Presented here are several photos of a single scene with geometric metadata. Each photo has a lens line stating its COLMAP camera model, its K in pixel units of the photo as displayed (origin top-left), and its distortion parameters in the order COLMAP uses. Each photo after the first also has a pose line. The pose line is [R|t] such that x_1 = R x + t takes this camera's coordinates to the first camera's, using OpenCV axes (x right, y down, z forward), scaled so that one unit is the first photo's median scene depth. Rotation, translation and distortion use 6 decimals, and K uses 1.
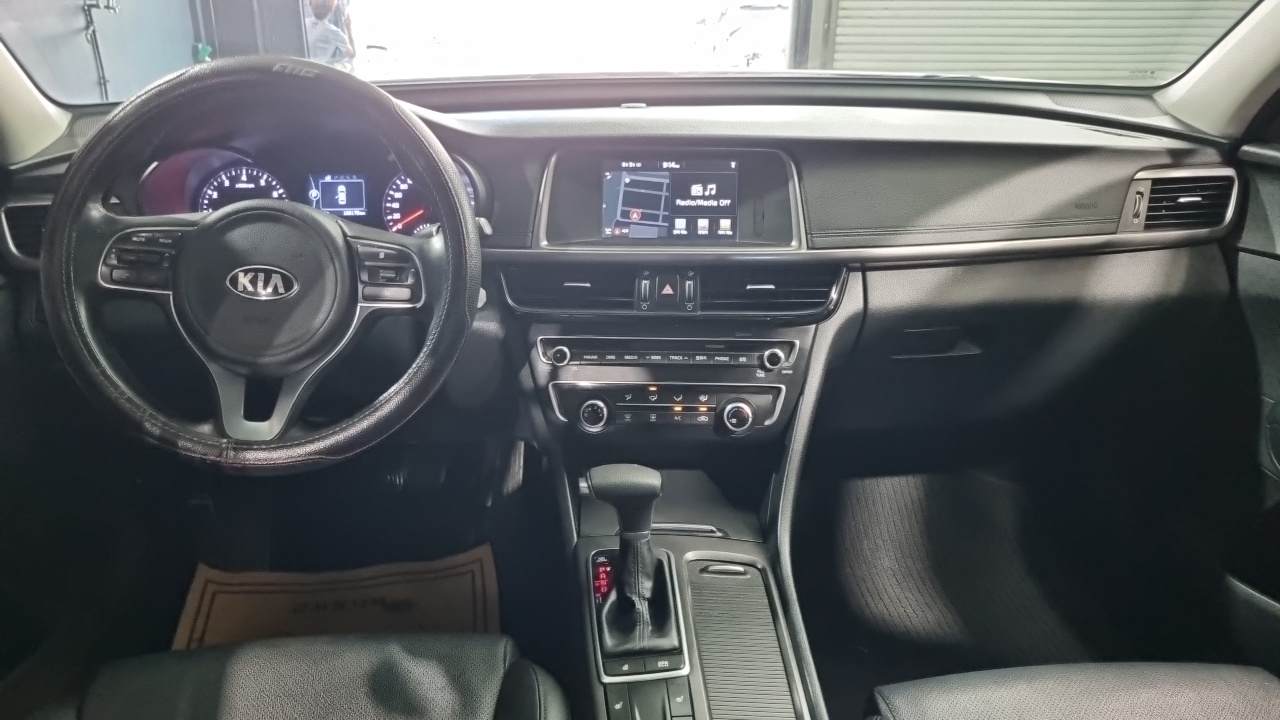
lens RADIAL K [[959.8, 0, 639.7], [0, 959.8, 355.4], [0, 0, 1]] dist [0.022995, -0.008112]
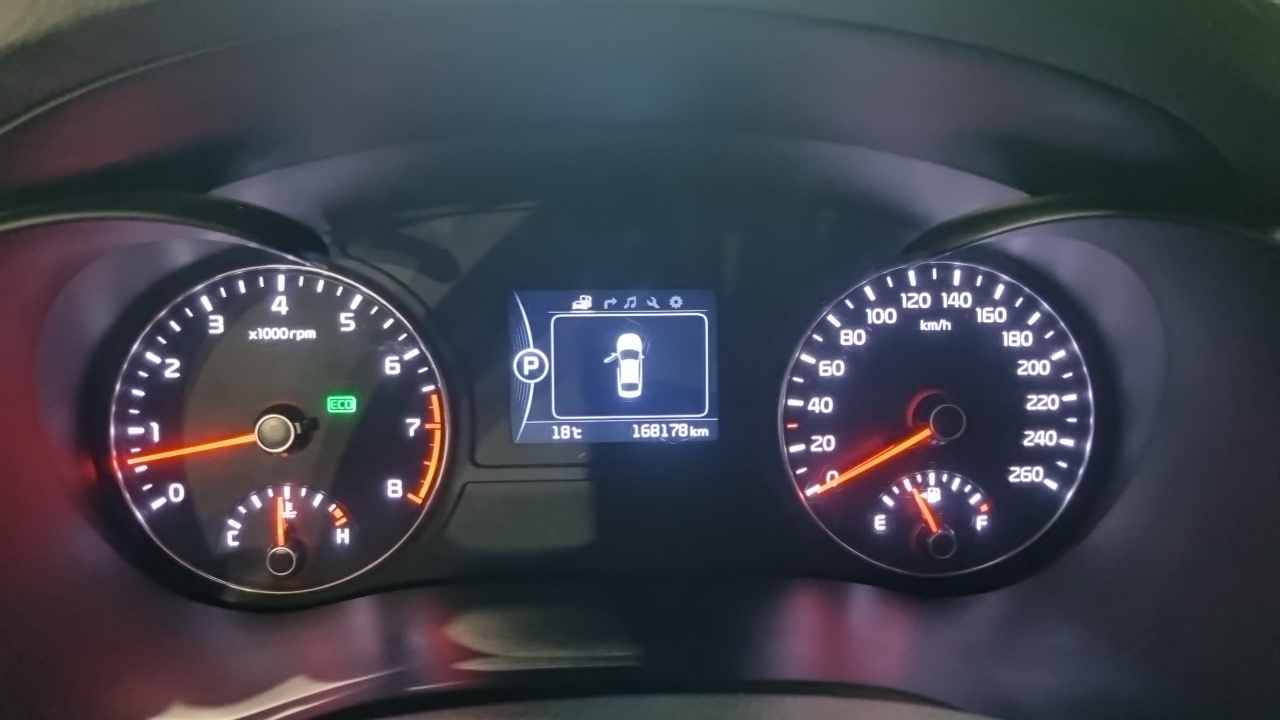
lens RADIAL K [[959.8, 0, 630.9], [0, 959.8, 356.8], [0, 0, 1]] dist [0.022995, -0.008112]
pose [[0.999147, 0.015931, -0.038094, -0.321710], [-0.016253, 0.999835, -0.008172, -0.180098], [0.037957, 0.008784, 0.999241, 0.783107]]
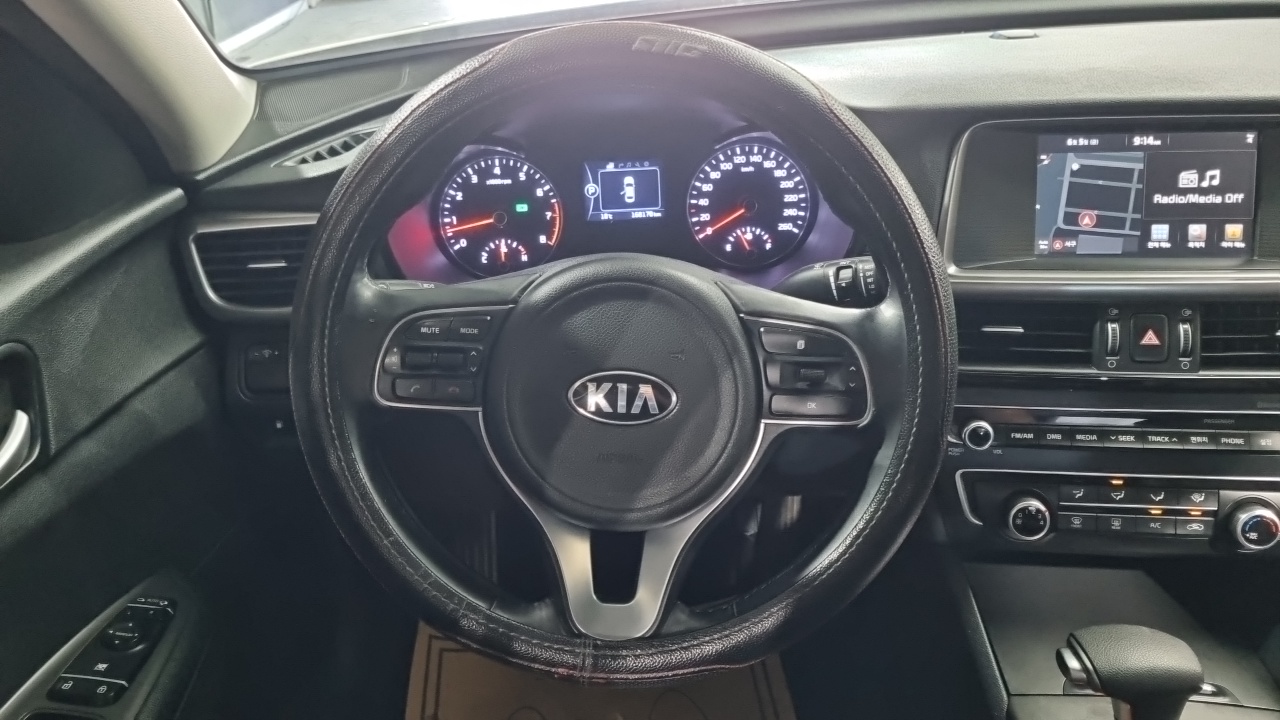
lens RADIAL K [[959.8, 0, 636.3], [0, 959.8, 356.7], [0, 0, 1]] dist [0.022995, -0.008112]
pose [[0.995816, -0.007204, -0.091095, -0.258910], [0.018753, 0.991780, 0.126572, -0.144302], [0.089434, -0.127750, 0.987766, 0.303194]]
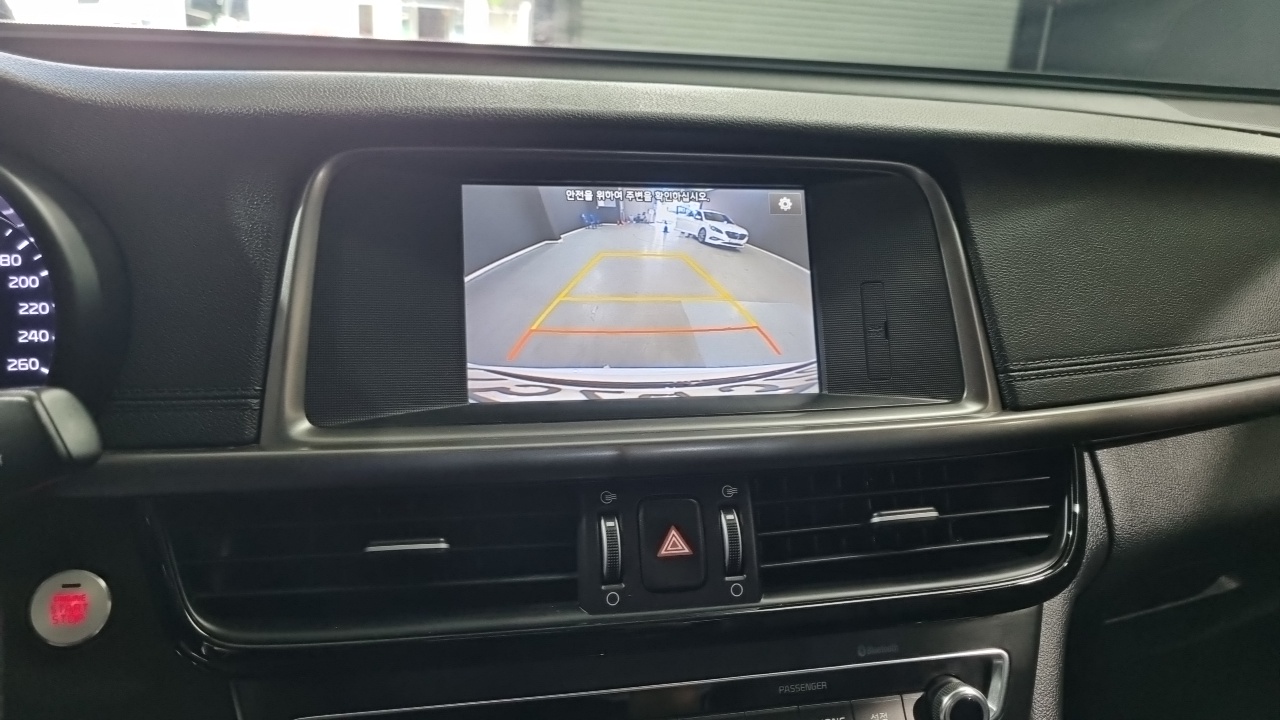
lens RADIAL K [[959.8, 0, 626.9], [0, 959.8, 359.2], [0, 0, 1]] dist [0.022995, -0.008112]
pose [[0.963308, -0.035225, 0.266078, -0.078244], [0.052176, 0.997015, -0.056906, -0.115072], [-0.263279, 0.068701, 0.962270, 0.647107]]
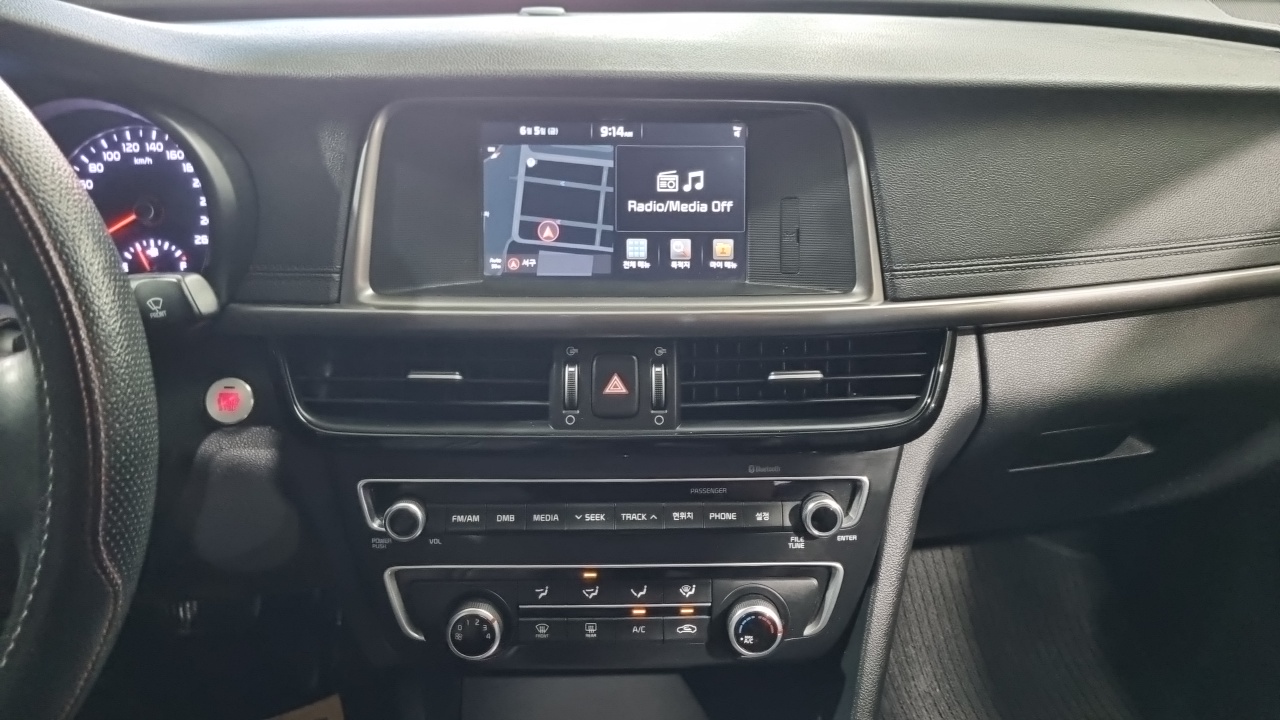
lens RADIAL K [[959.8, 0, 645.0], [0, 959.8, 346.0], [0, 0, 1]] dist [0.022995, -0.008112]
pose [[0.996138, -0.020951, 0.085264, 0.001884], [0.013923, 0.996518, 0.082206, -0.128334], [-0.086690, -0.080701, 0.992961, 0.488872]]
